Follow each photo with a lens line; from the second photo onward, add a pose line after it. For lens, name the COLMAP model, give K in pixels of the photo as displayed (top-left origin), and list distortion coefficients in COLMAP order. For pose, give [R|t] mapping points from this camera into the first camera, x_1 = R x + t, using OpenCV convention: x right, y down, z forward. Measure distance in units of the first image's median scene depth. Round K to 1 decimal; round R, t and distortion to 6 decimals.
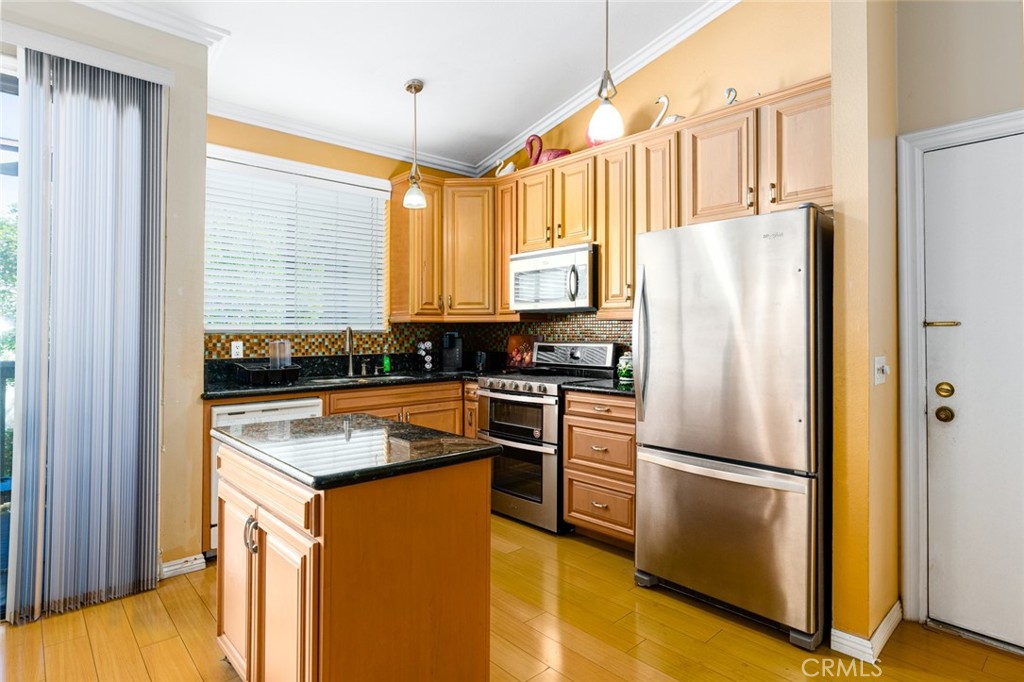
lens RADIAL K [[550.8, 0, 511.0], [0, 550.8, 333.5], [0, 0, 1]] dist [-0.004822, 0.002053]
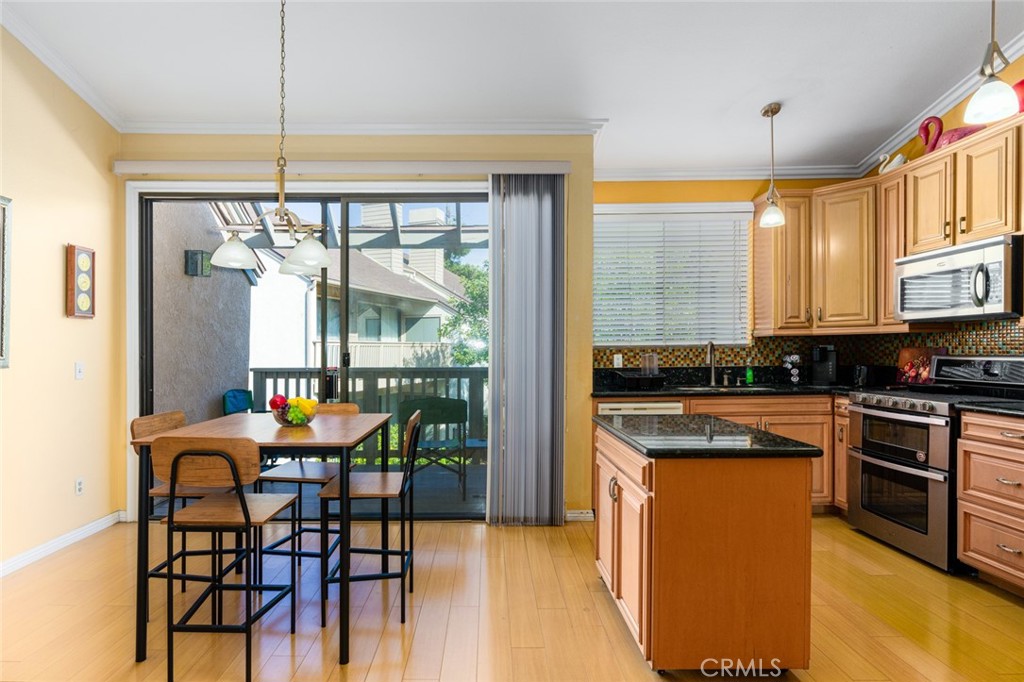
lens RADIAL K [[525.7, 0, 479.2], [0, 525.7, 354.8], [0, 0, 1]] dist [-0.005039, 0.000298]
pose [[0.731459, 0.000167, -0.681885, 0.097122], [0.008555, 0.999919, 0.009423, 0.000932], [0.681832, -0.012726, 0.731398, -0.110648]]
